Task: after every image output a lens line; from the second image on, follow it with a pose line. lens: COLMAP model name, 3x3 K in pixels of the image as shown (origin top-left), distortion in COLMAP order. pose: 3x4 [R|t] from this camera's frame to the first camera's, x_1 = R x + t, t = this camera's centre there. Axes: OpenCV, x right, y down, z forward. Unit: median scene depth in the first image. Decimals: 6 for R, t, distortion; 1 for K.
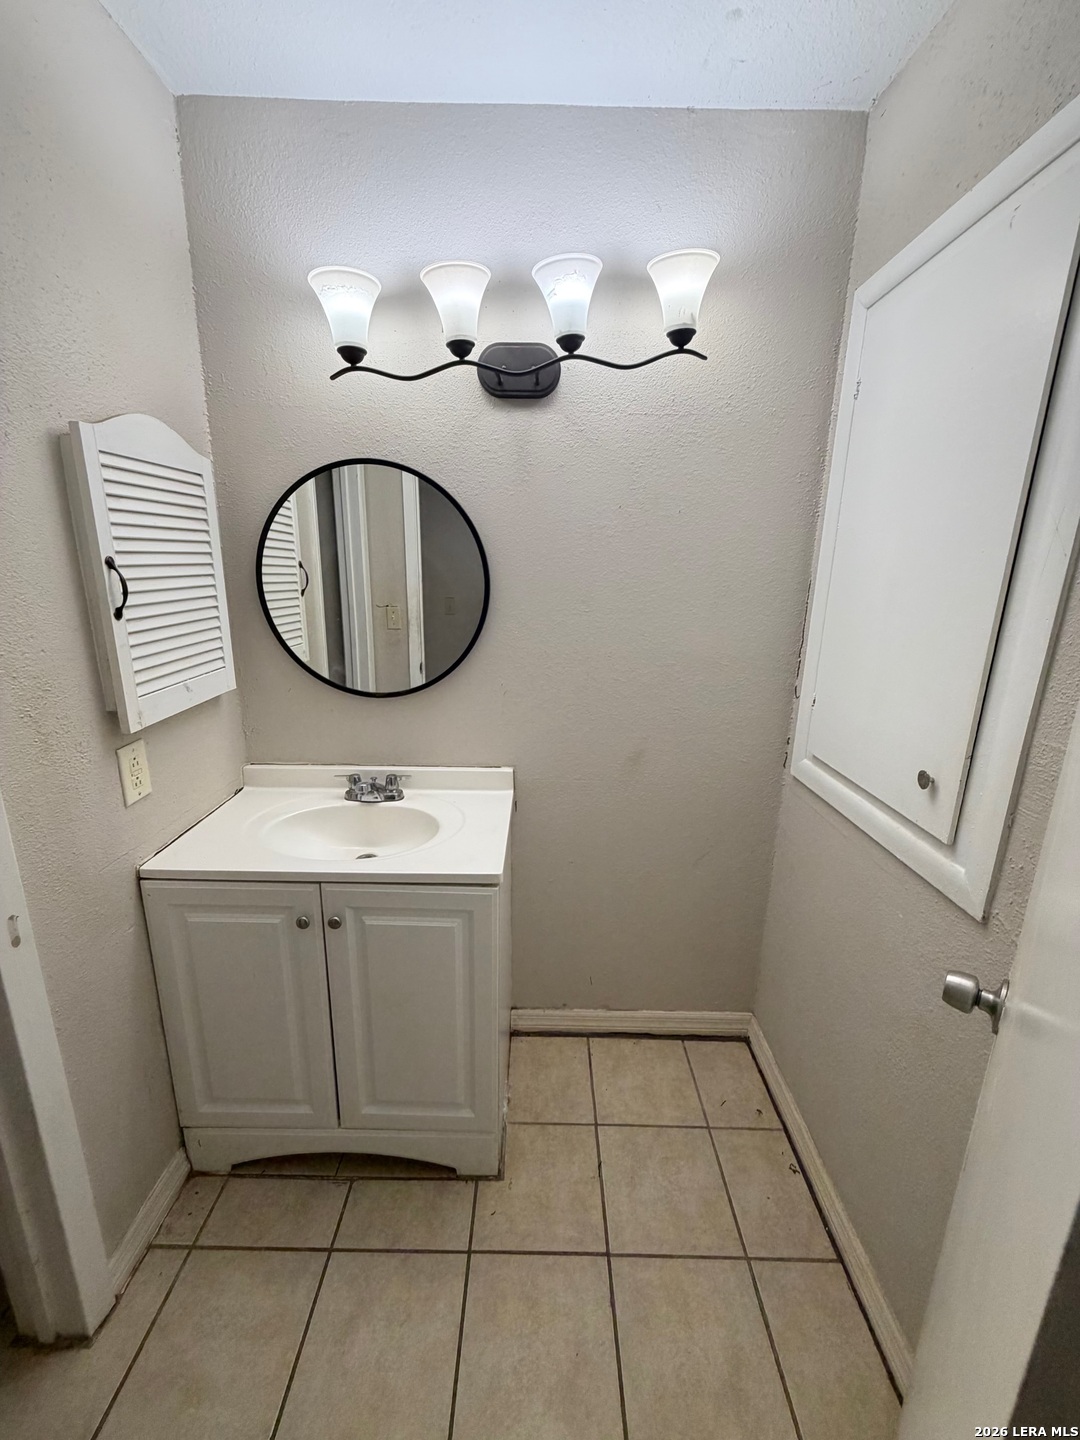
lens RADIAL K [[574.5, 0, 537.8], [0, 574.5, 714.2], [0, 0, 1]] dist [-0.000264, 0.000187]
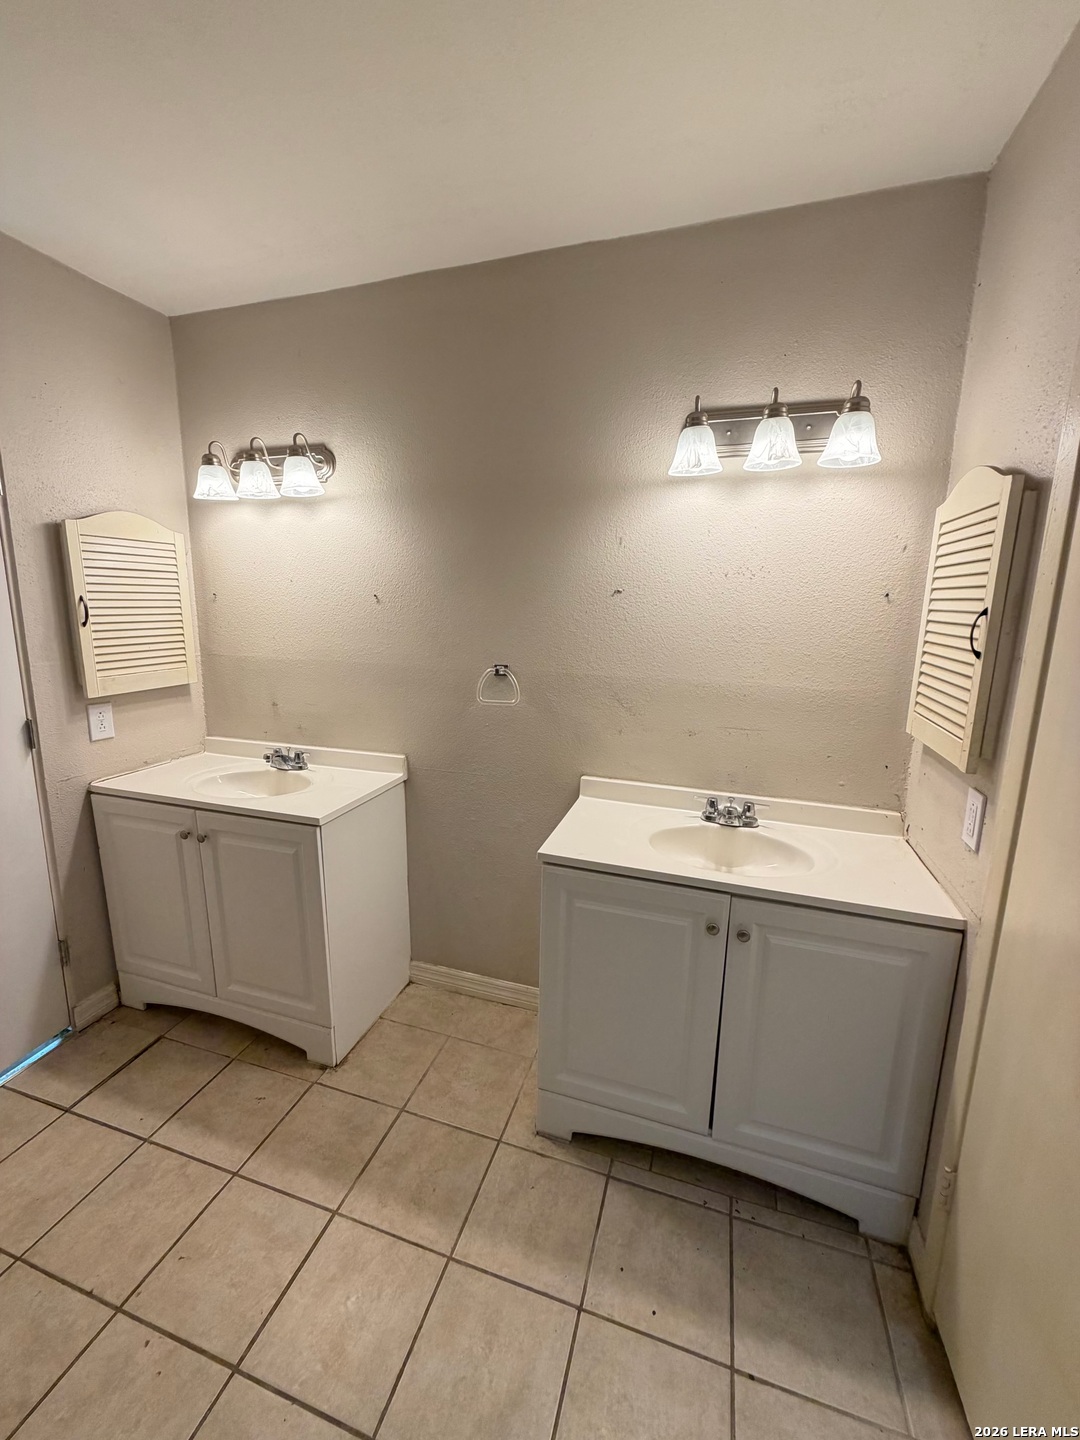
lens RADIAL K [[574.5, 0, 537.8], [0, 574.5, 714.2], [0, 0, 1]] dist [-0.000264, 0.000187]
pose [[0.941861, 0.017221, -0.335562, 0.996426], [-0.042009, 0.996885, -0.066751, 0.120952], [0.333368, 0.076967, 0.939650, -0.101241]]
